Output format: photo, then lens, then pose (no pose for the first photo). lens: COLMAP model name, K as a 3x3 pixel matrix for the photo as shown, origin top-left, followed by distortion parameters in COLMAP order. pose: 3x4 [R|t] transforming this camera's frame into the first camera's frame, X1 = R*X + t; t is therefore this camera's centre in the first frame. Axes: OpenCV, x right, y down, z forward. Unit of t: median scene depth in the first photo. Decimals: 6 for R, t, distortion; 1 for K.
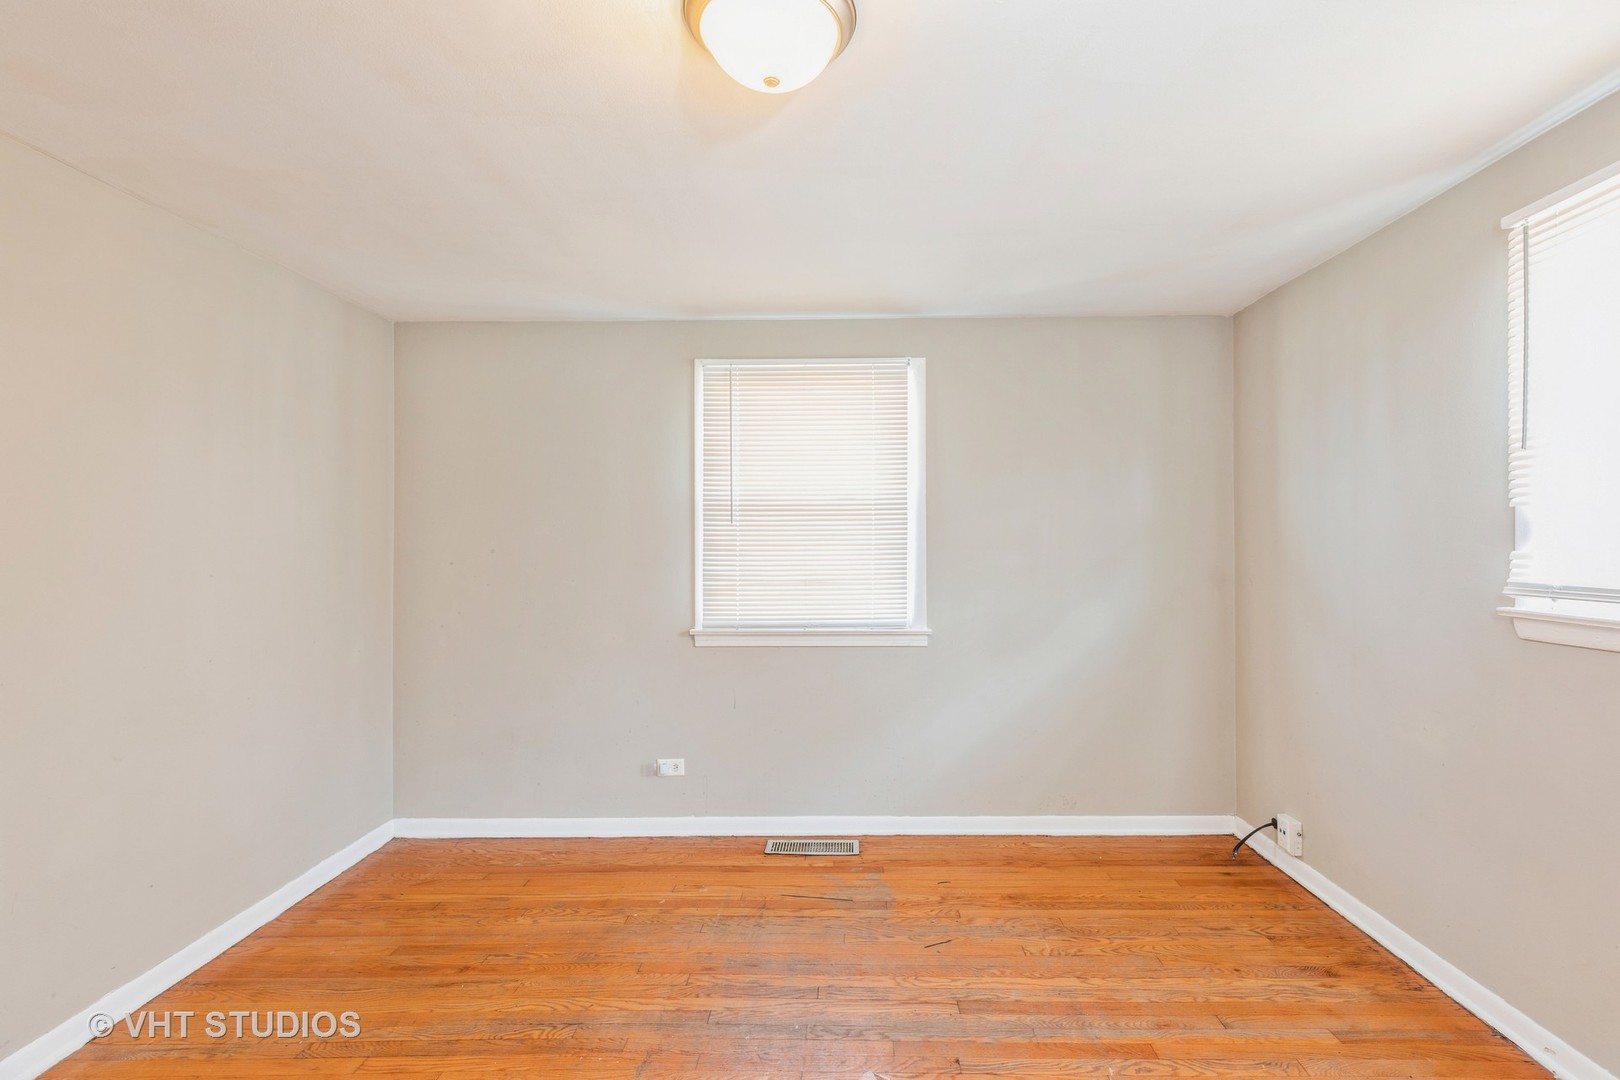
lens RADIAL K [[729.7, 0, 835.8], [0, 729.7, 540.8], [0, 0, 1]] dist [0.005417, 0.000977]
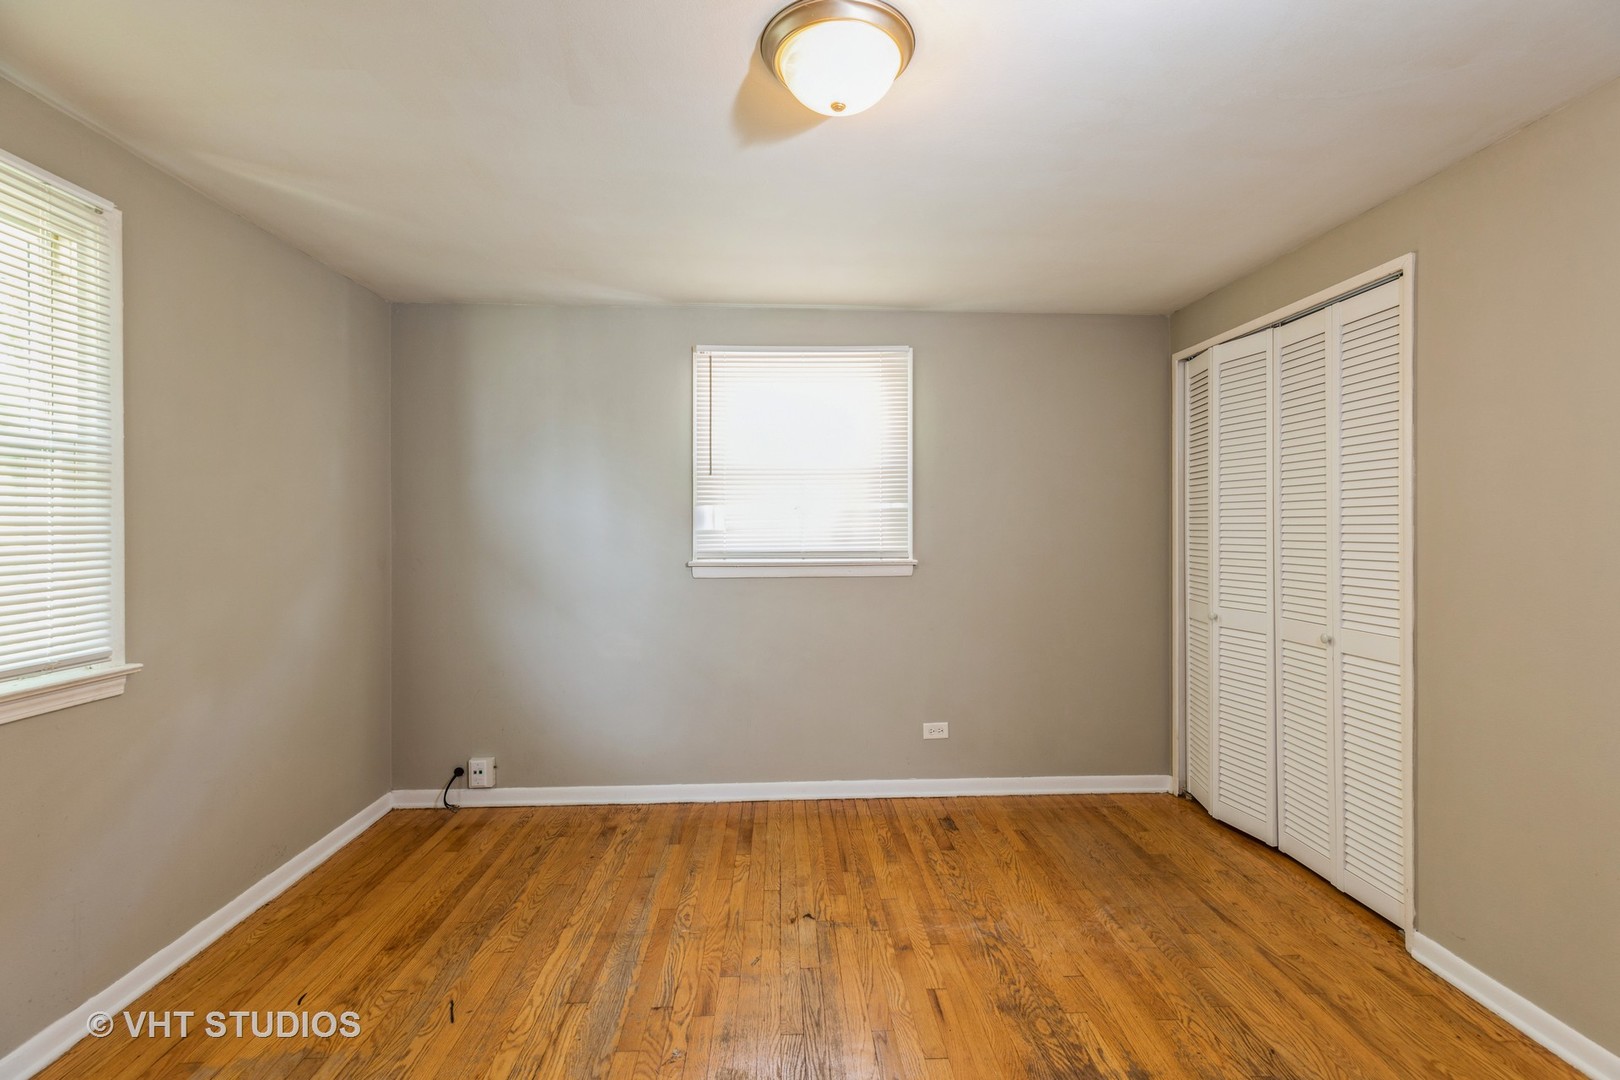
lens RADIAL K [[729.7, 0, 814.1], [0, 729.7, 529.2], [0, 0, 1]] dist [0.005417, 0.000977]
pose [[-0.063389, 0.002212, 0.997986, -0.591332], [-0.004400, 0.999987, -0.002496, 0.010808], [-0.997979, -0.004549, -0.063378, 0.546014]]
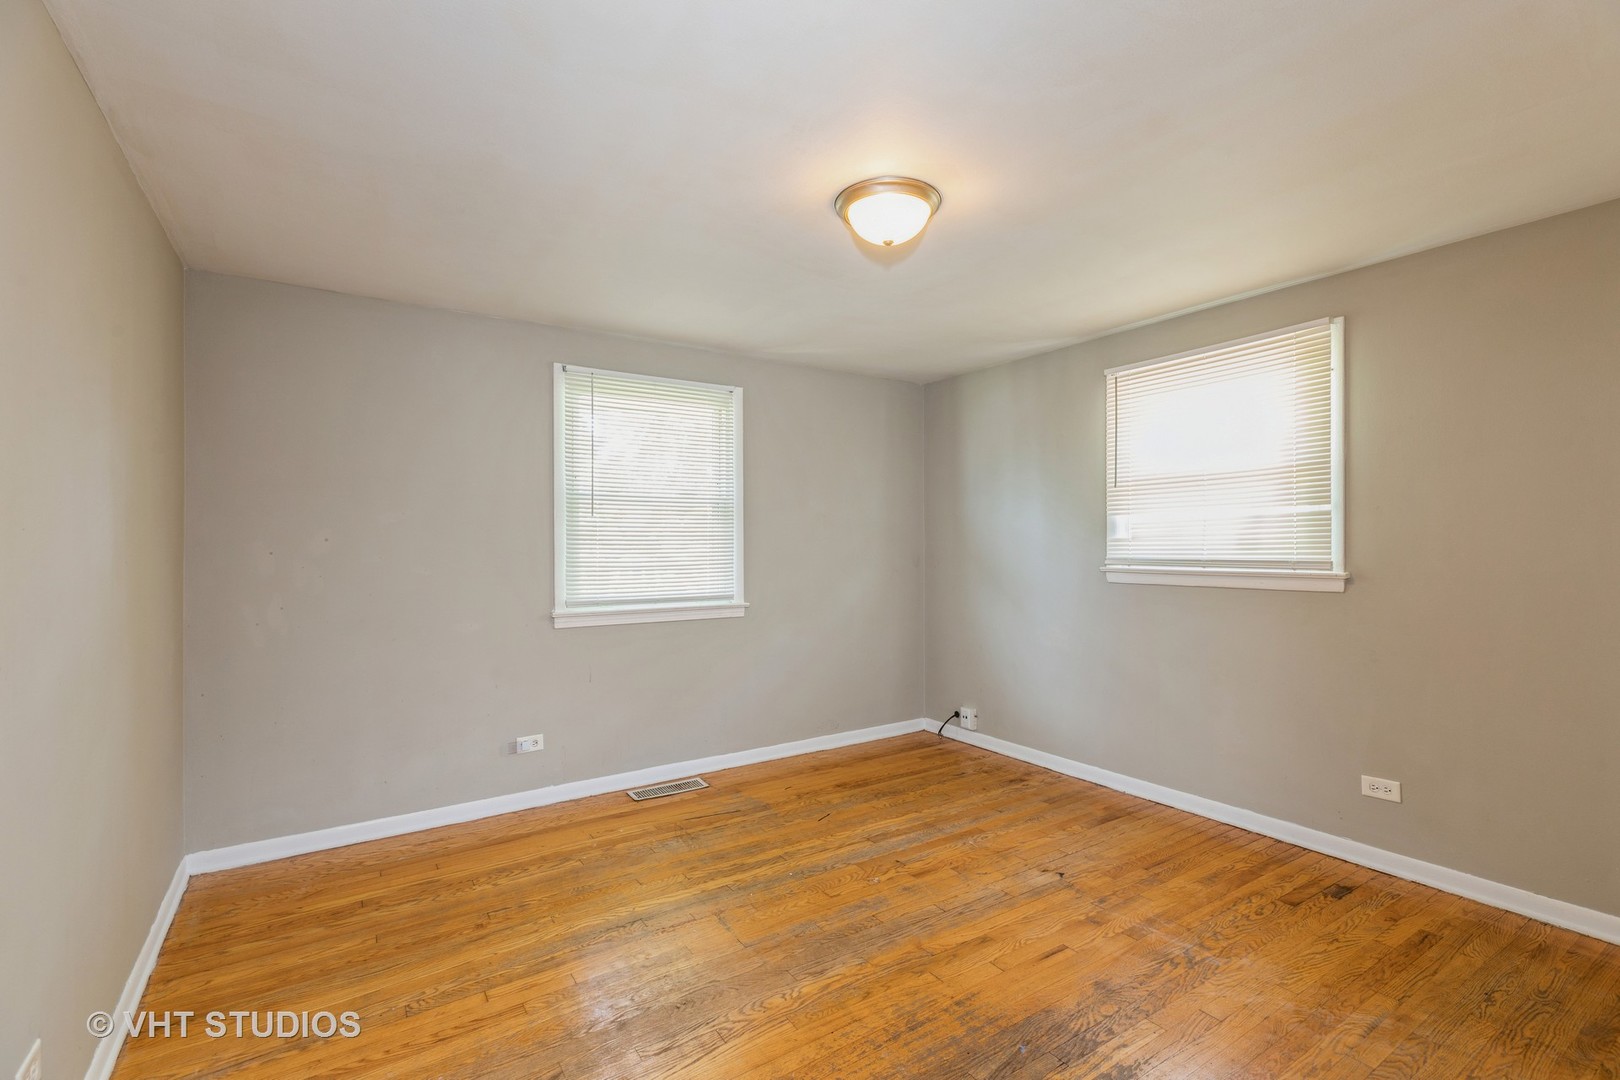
lens RADIAL K [[729.7, 0, 803.6], [0, 729.7, 539.9], [0, 0, 1]] dist [0.005417, 0.000977]
pose [[0.830658, 0.003316, 0.556773, -0.568361], [-0.002858, 0.999994, -0.001690, 0.016740], [-0.556776, -0.000187, 0.830663, -0.121843]]
